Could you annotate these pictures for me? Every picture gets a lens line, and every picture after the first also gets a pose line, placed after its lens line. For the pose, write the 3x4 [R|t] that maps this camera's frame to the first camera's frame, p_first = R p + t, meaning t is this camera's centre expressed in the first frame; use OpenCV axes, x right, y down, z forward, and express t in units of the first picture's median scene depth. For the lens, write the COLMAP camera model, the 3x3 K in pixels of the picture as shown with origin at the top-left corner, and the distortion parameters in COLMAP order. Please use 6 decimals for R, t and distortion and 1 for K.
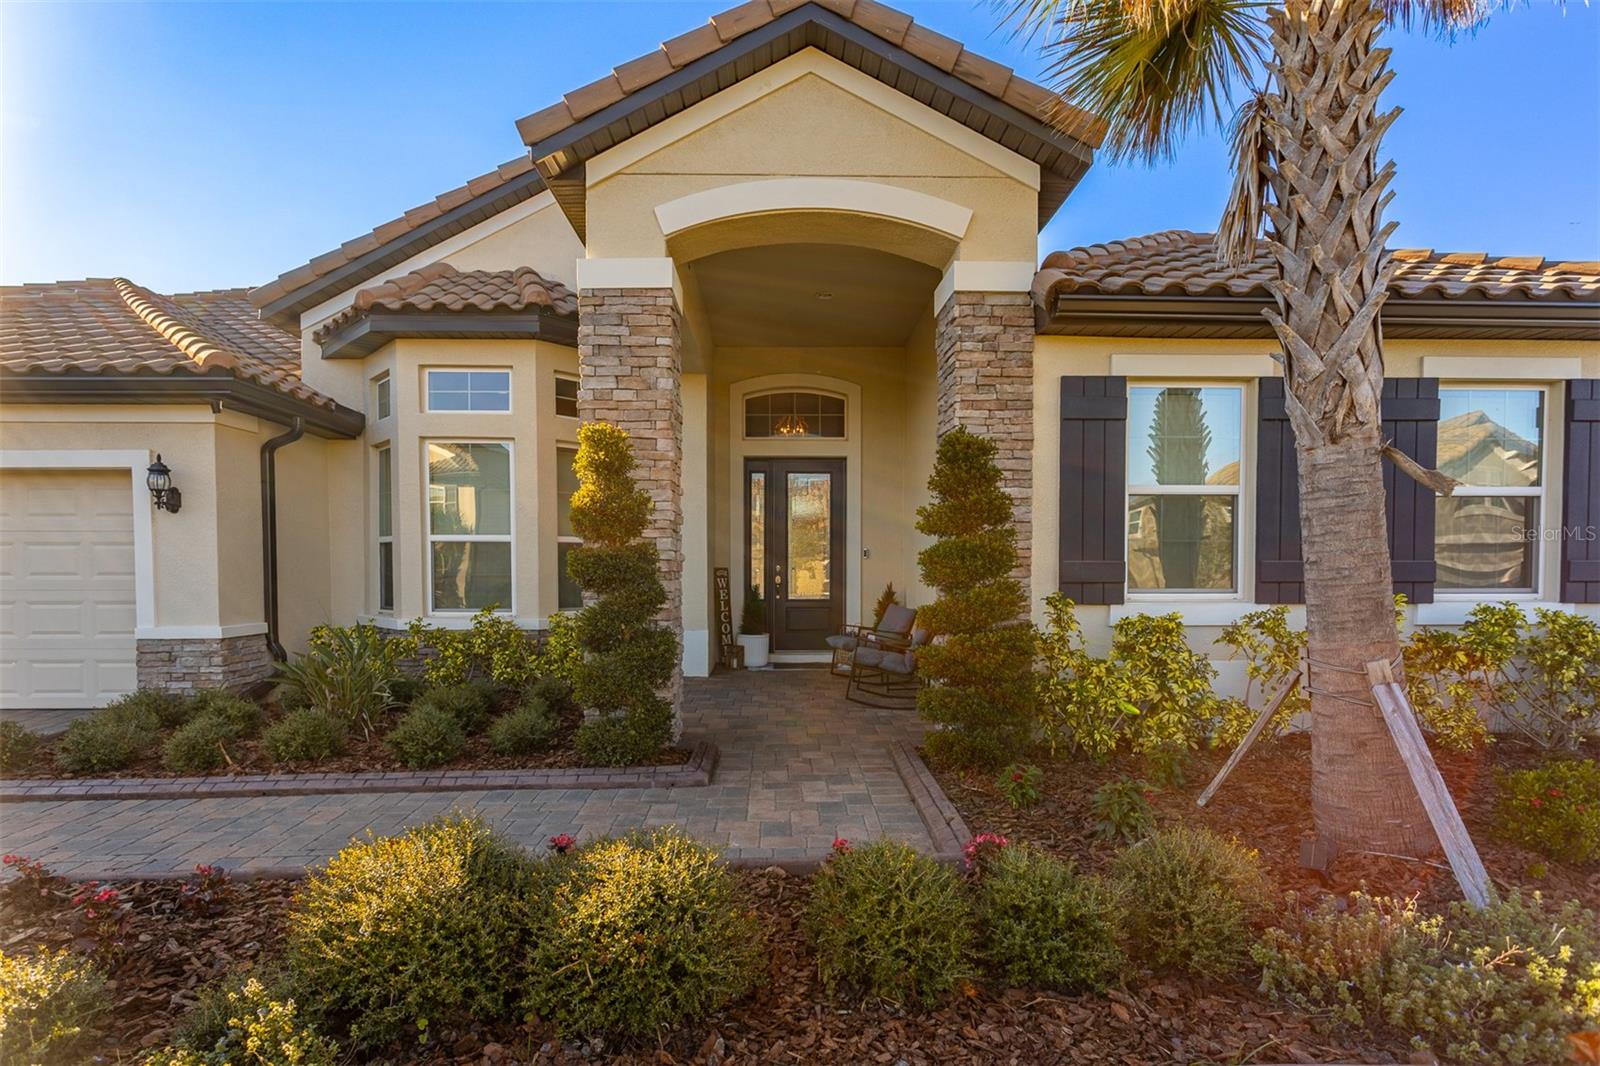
lens RADIAL K [[833.4, 0, 800.0], [0, 833.4, 533.0], [0, 0, 1]] dist [-0.005347, -0.000204]
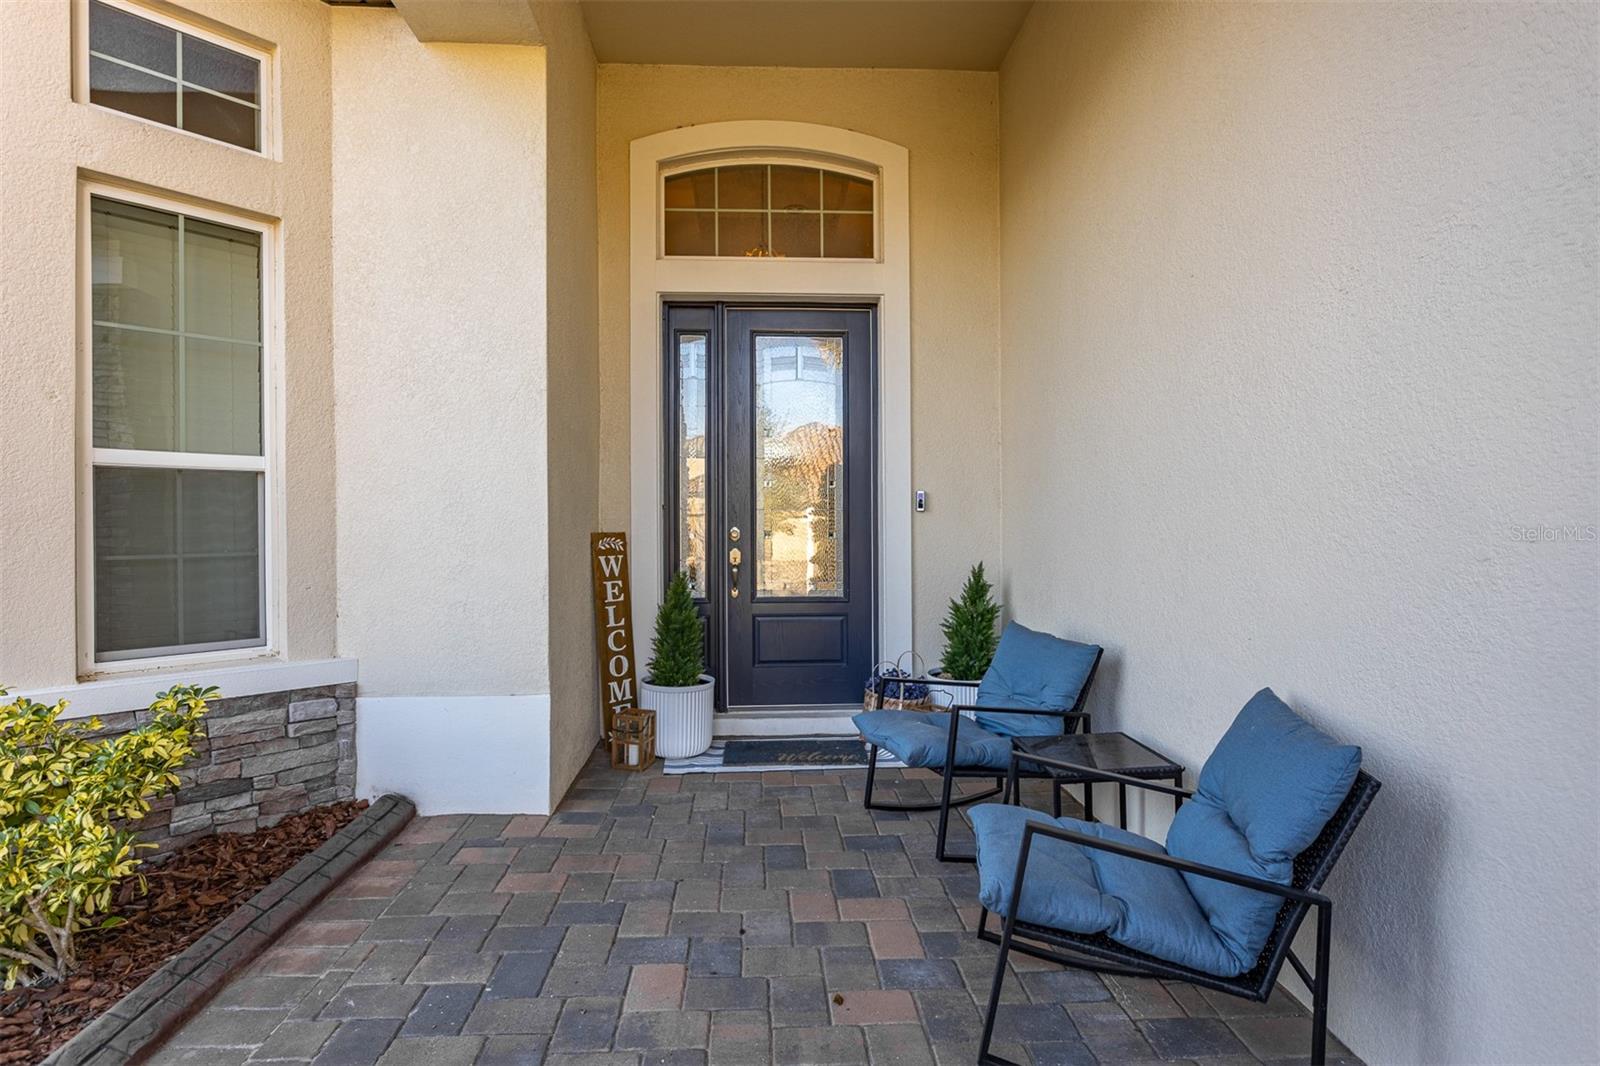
lens RADIAL K [[873.0, 0, 793.1], [0, 873.0, 498.6], [0, 0, 1]] dist [-0.003980, -0.000389]
pose [[0.999278, -0.002221, 0.037936, -0.014357], [0.001271, 0.999685, 0.025066, 0.013334], [-0.037980, -0.025000, 0.998966, 0.625697]]
